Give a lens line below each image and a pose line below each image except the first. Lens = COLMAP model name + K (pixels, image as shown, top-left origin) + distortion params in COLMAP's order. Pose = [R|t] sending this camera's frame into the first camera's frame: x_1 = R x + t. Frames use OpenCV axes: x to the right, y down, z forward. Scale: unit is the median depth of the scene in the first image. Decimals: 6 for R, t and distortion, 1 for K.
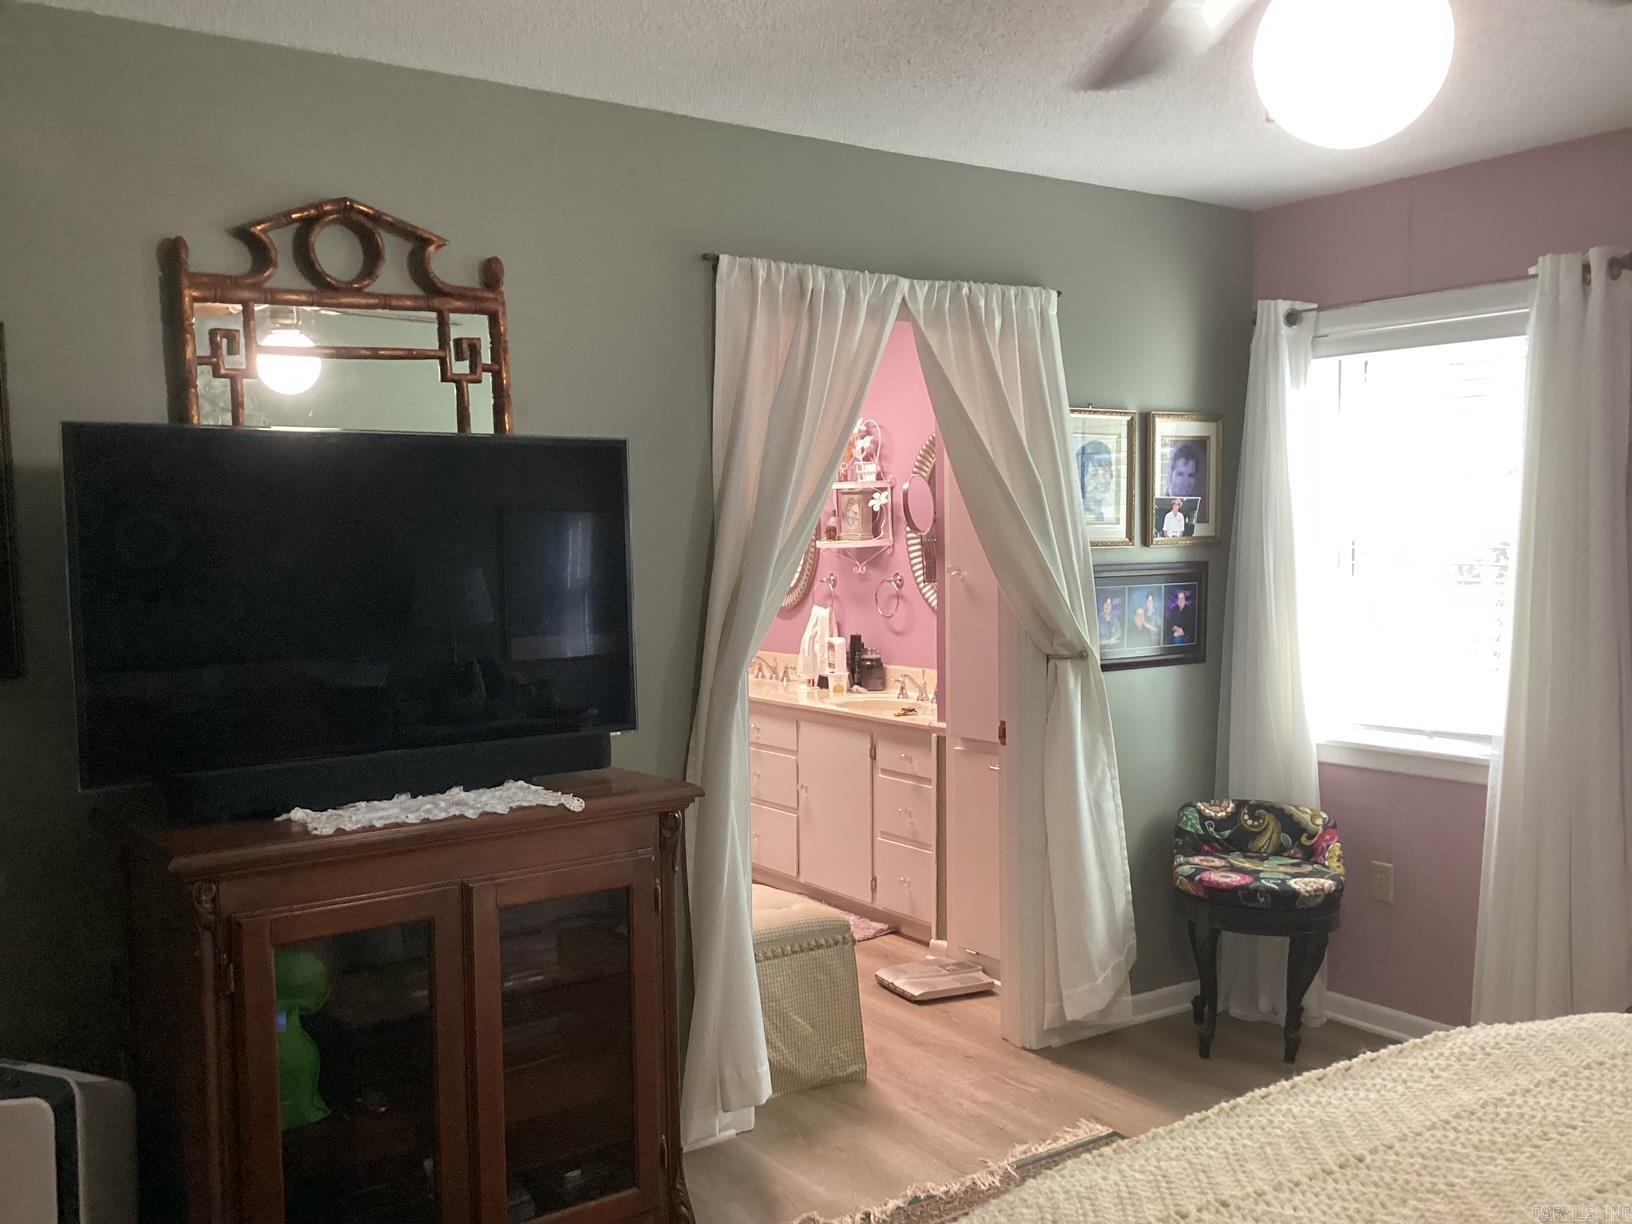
lens RADIAL K [[1490.4, 0, 806.4], [0, 1490.4, 606.0], [0, 0, 1]] dist [0.003185, 0.000000]
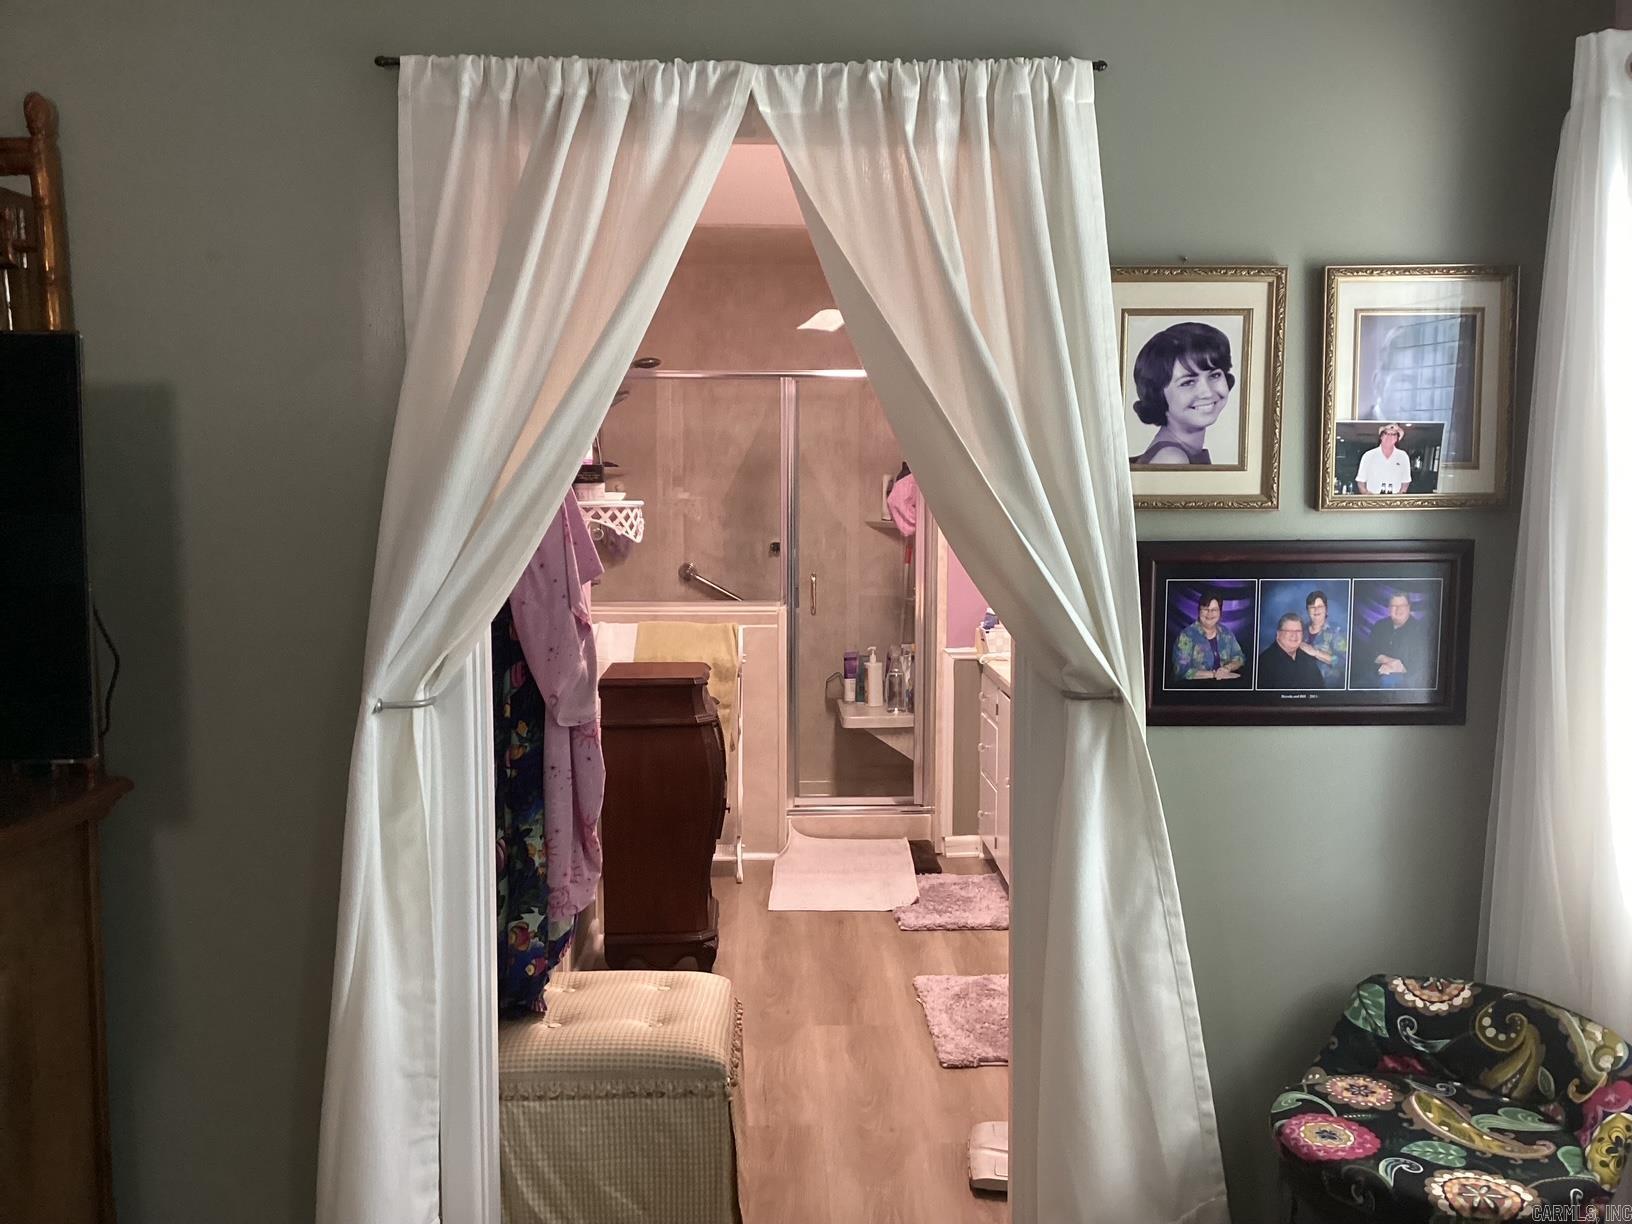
lens RADIAL K [[1490.4, 0, 820.3], [0, 1490.4, 626.4], [0, 0, 1]] dist [0.003185, 0.000000]
pose [[0.840816, 0.052308, -0.538788, 0.384488], [-0.036849, 0.998542, 0.039439, -0.011769], [0.540066, -0.013308, 0.841518, 0.436492]]
